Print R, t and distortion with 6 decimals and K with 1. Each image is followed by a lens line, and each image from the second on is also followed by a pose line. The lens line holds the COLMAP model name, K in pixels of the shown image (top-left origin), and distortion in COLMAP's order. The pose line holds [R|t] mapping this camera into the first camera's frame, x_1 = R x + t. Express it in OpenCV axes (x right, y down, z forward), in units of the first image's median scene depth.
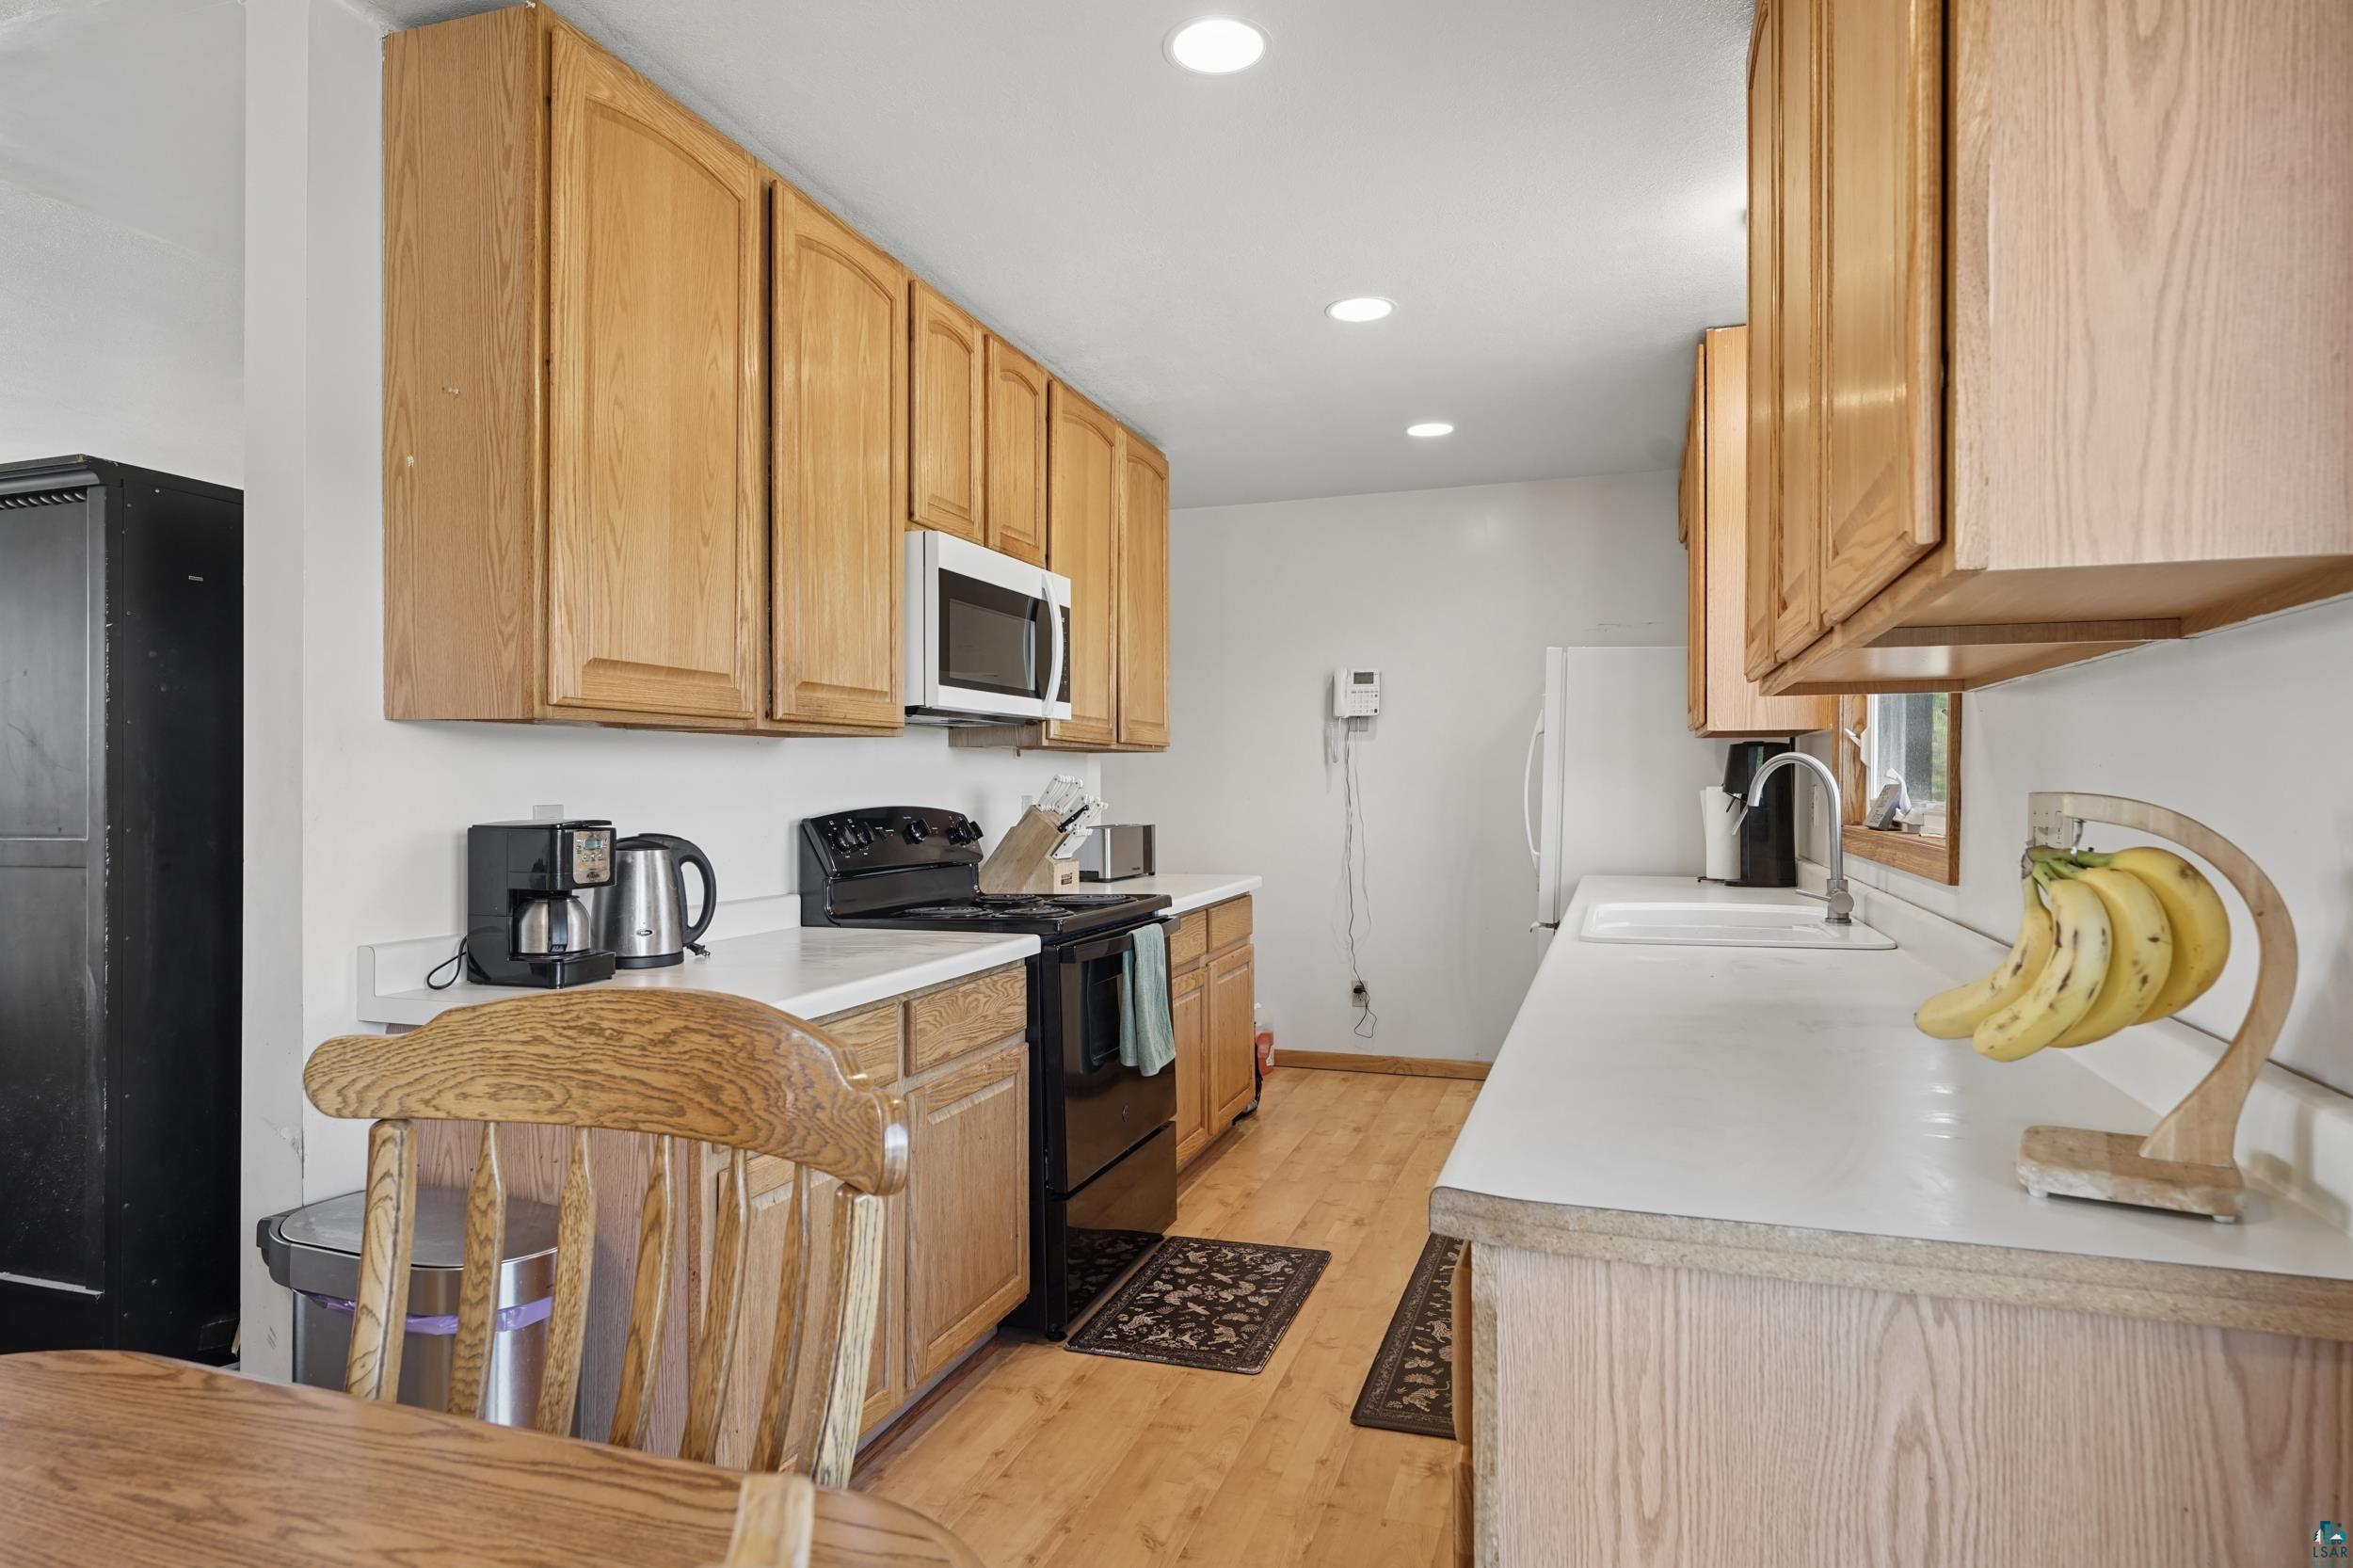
lens RADIAL K [[1302.6, 0, 1178.7], [0, 1302.6, 785.7], [0, 0, 1]] dist [-0.002300, -0.000534]
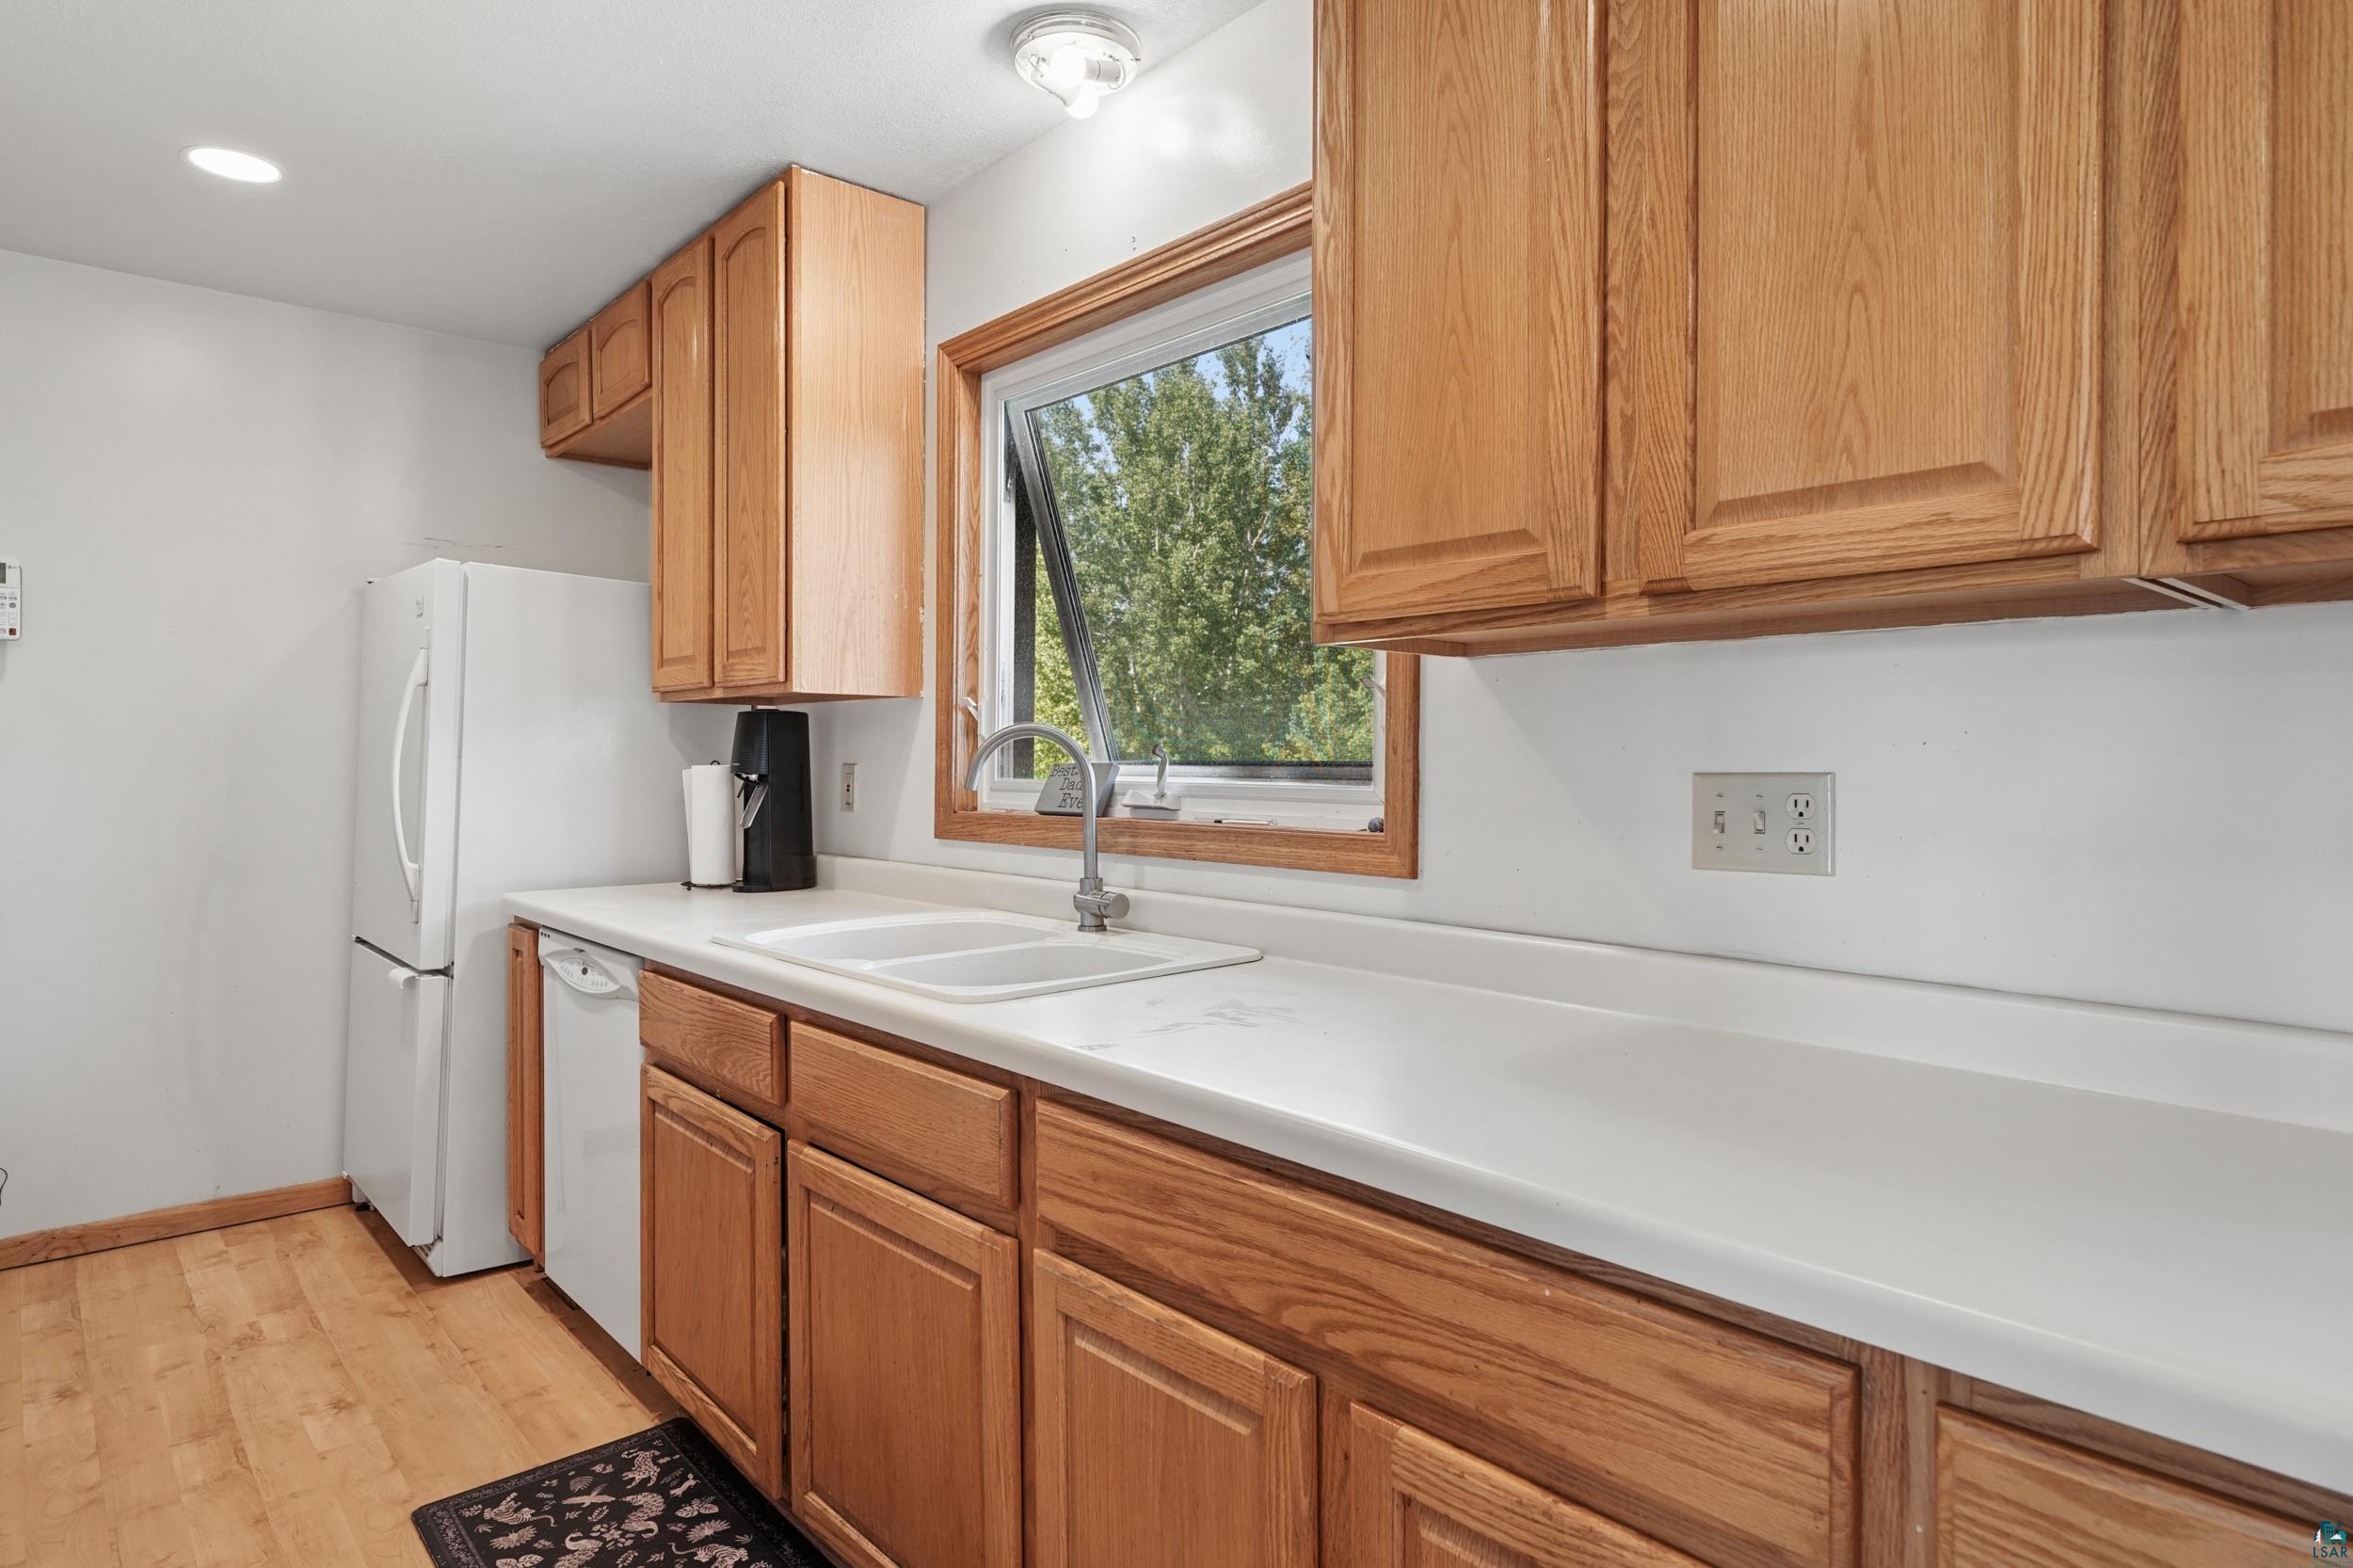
lens RADIAL K [[1302.6, 0, 1177.5], [0, 1302.6, 762.3], [0, 0, 1]] dist [-0.002300, -0.000534]
pose [[0.480650, 0.000320, 0.876913, -0.131950], [-0.000598, 1.000000, -0.000038, -0.001367], [-0.876913, -0.000506, 0.480650, 0.372097]]
